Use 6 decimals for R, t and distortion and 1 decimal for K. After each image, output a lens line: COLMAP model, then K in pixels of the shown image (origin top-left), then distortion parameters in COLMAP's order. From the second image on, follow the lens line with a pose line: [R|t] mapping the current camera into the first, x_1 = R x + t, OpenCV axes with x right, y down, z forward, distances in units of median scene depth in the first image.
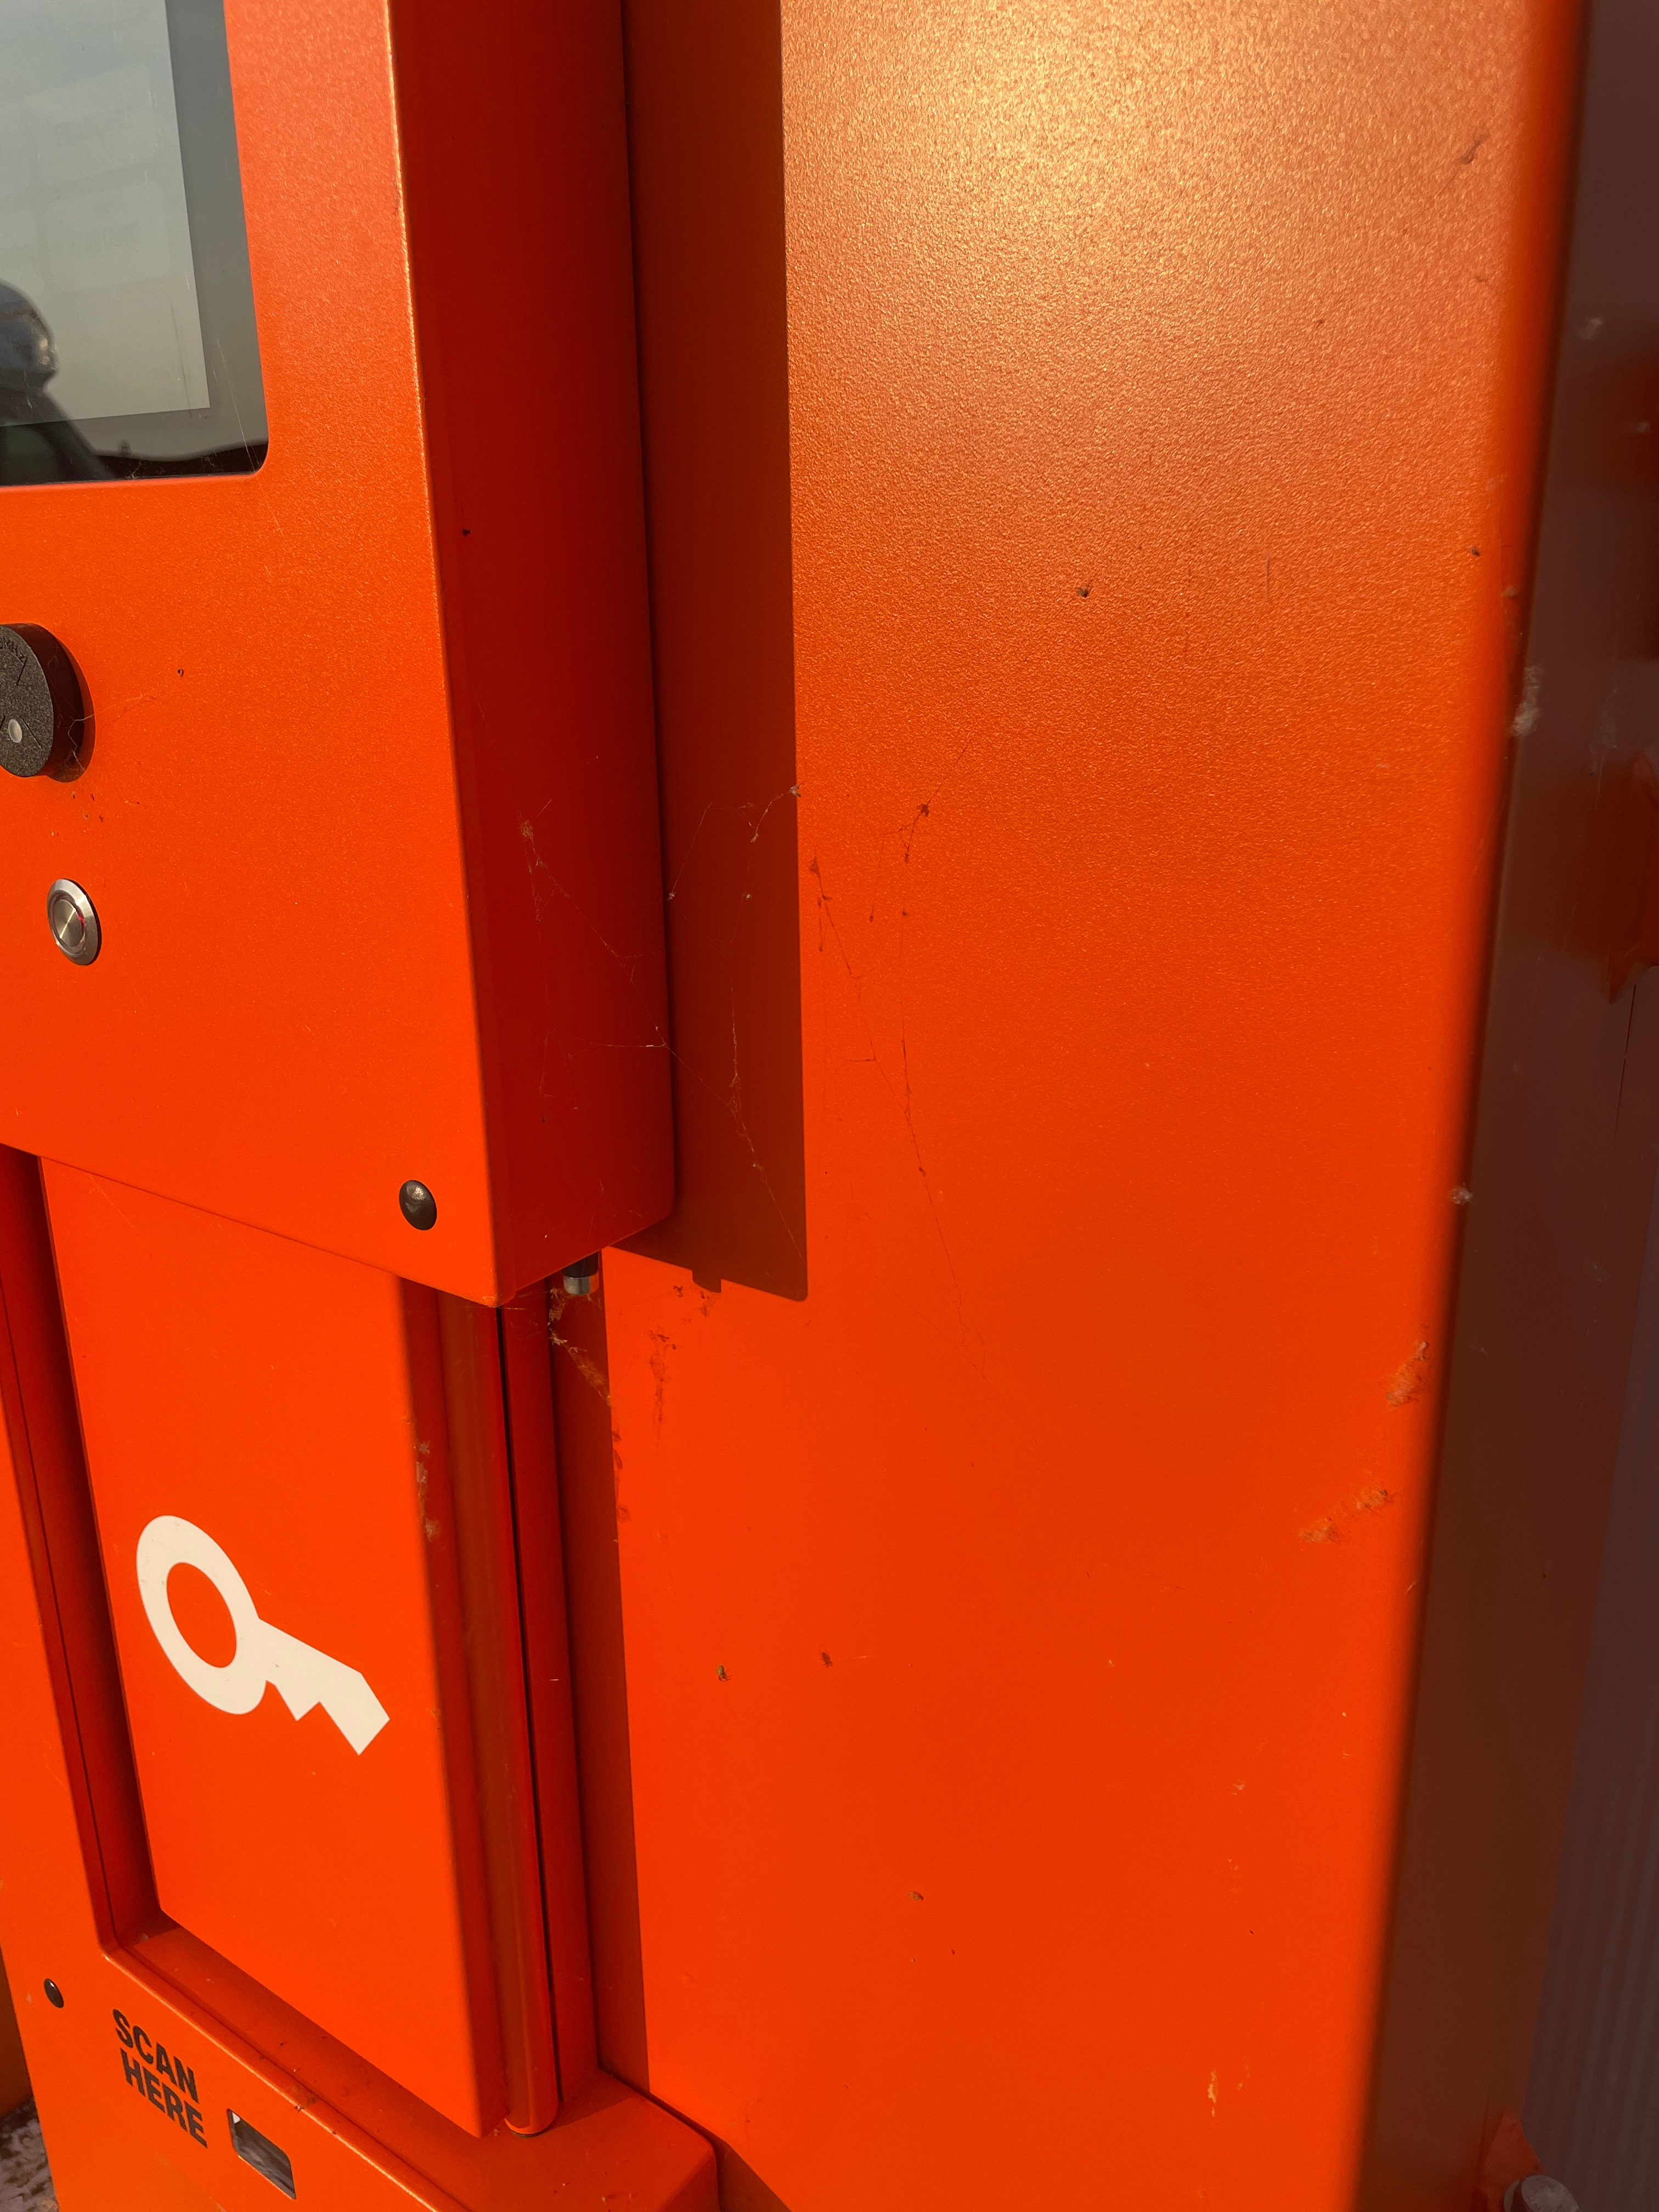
lens RADIAL K [[1687.1, 0, 833.9], [0, 1687.1, 1073.6], [0, 0, 1]] dist [0.072715, -0.132400]
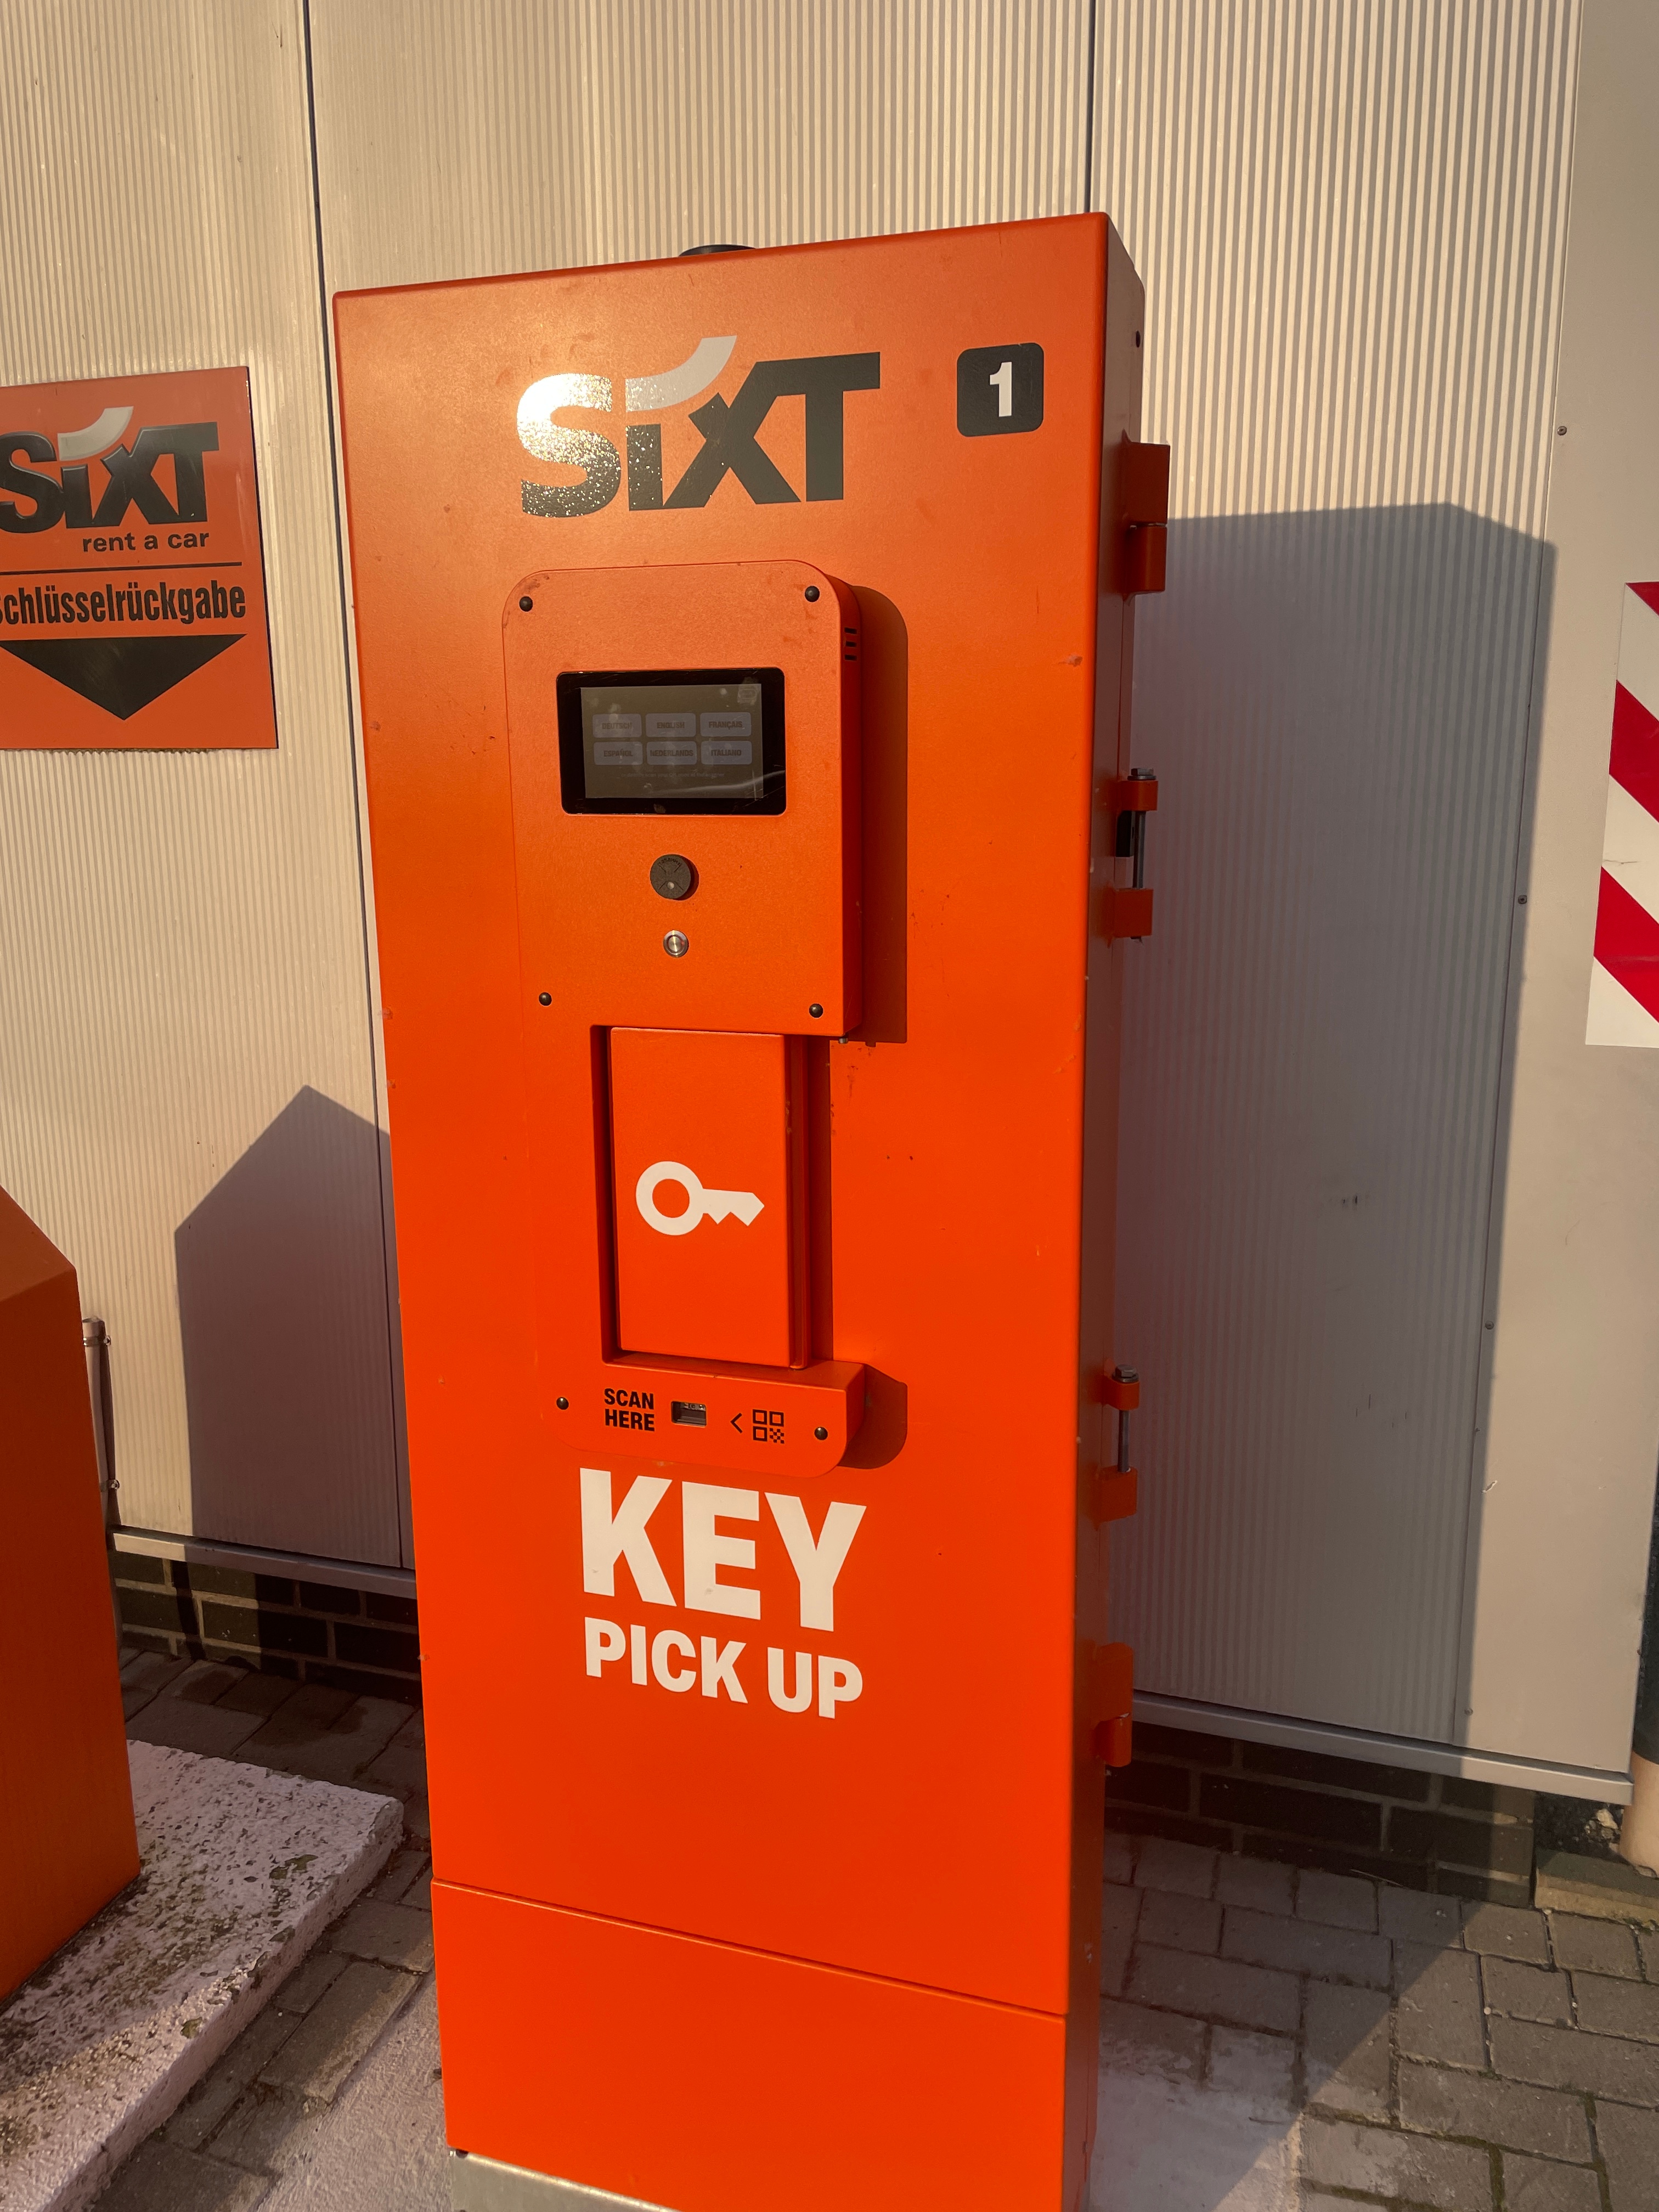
lens RADIAL K [[1661.9, 0, 822.2], [0, 1661.9, 1096.1], [0, 0, 1]] dist [0.081548, -0.125575]
pose [[0.955687, -0.054806, 0.289238, -1.009155], [0.085039, 0.992027, -0.093008, 0.469757], [-0.281835, 0.113484, 0.952728, -1.876342]]
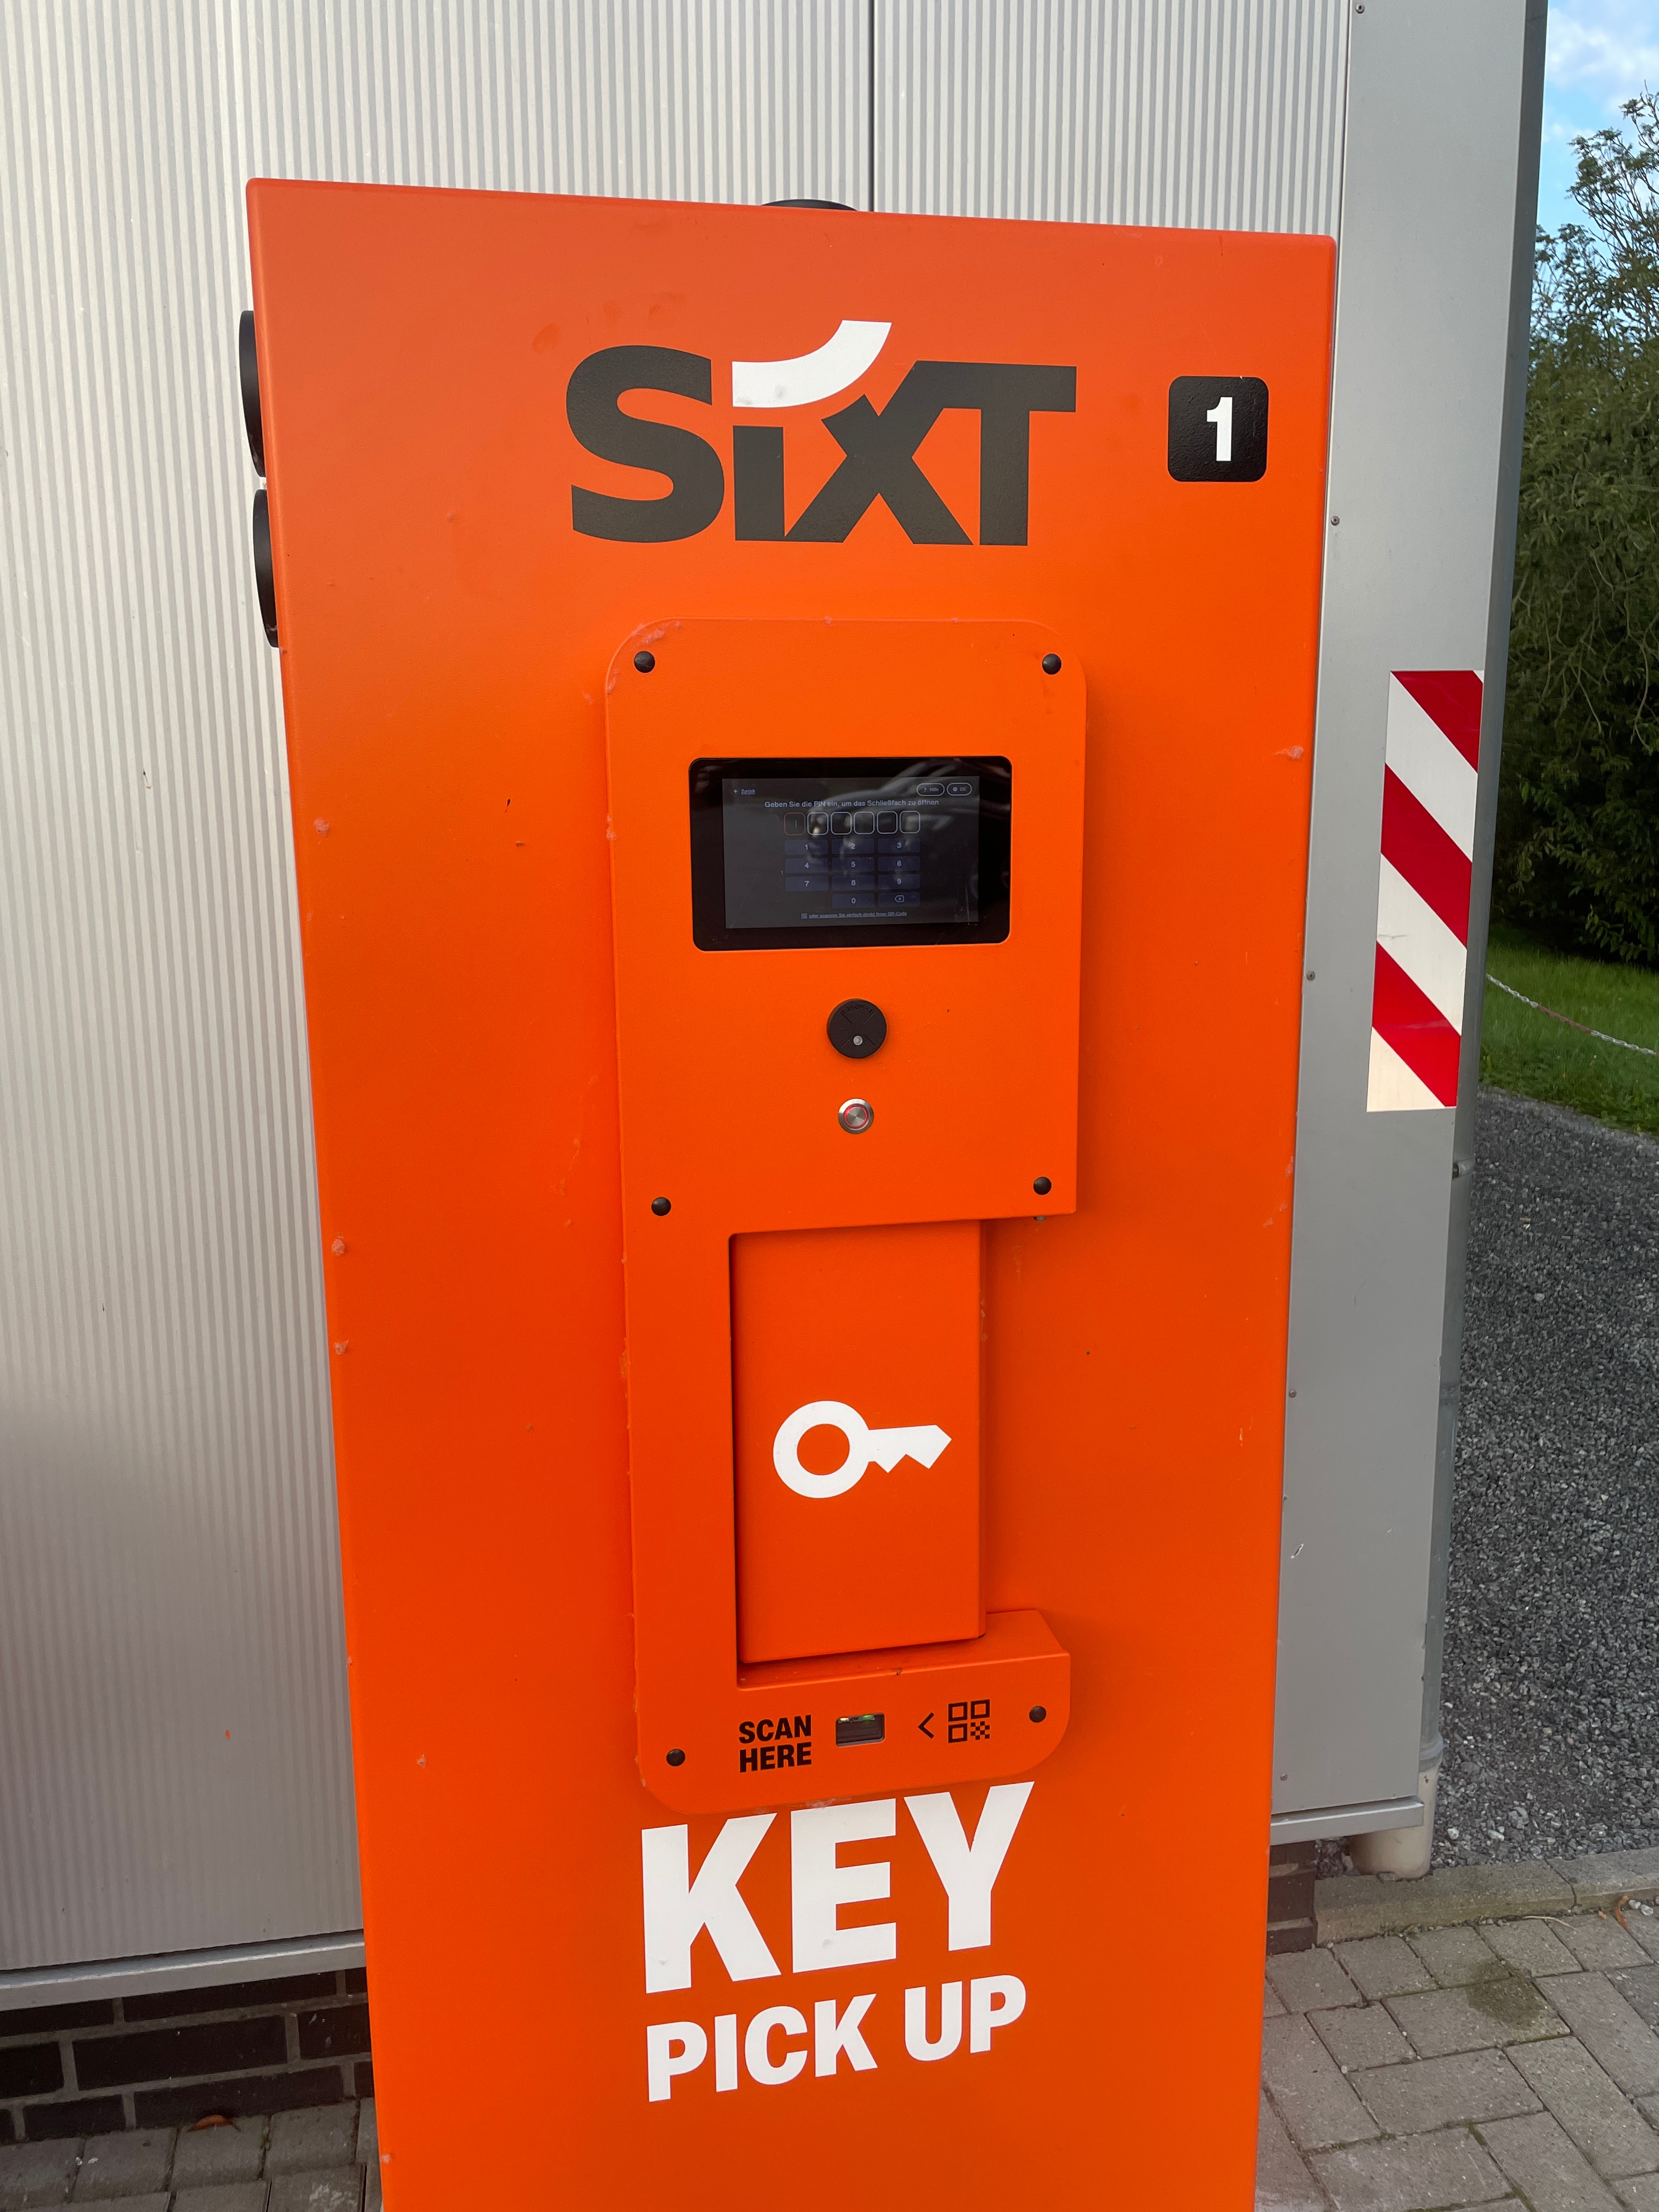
lens RADIAL K [[1661.9, 0, 822.2], [0, 1661.9, 1096.1], [0, 0, 1]] dist [0.081548, -0.125575]
pose [[0.694922, -0.124540, 0.708218, -1.957755], [0.216555, 0.975411, -0.040963, -0.027098], [-0.685702, 0.181834, 0.704804, -0.591711]]
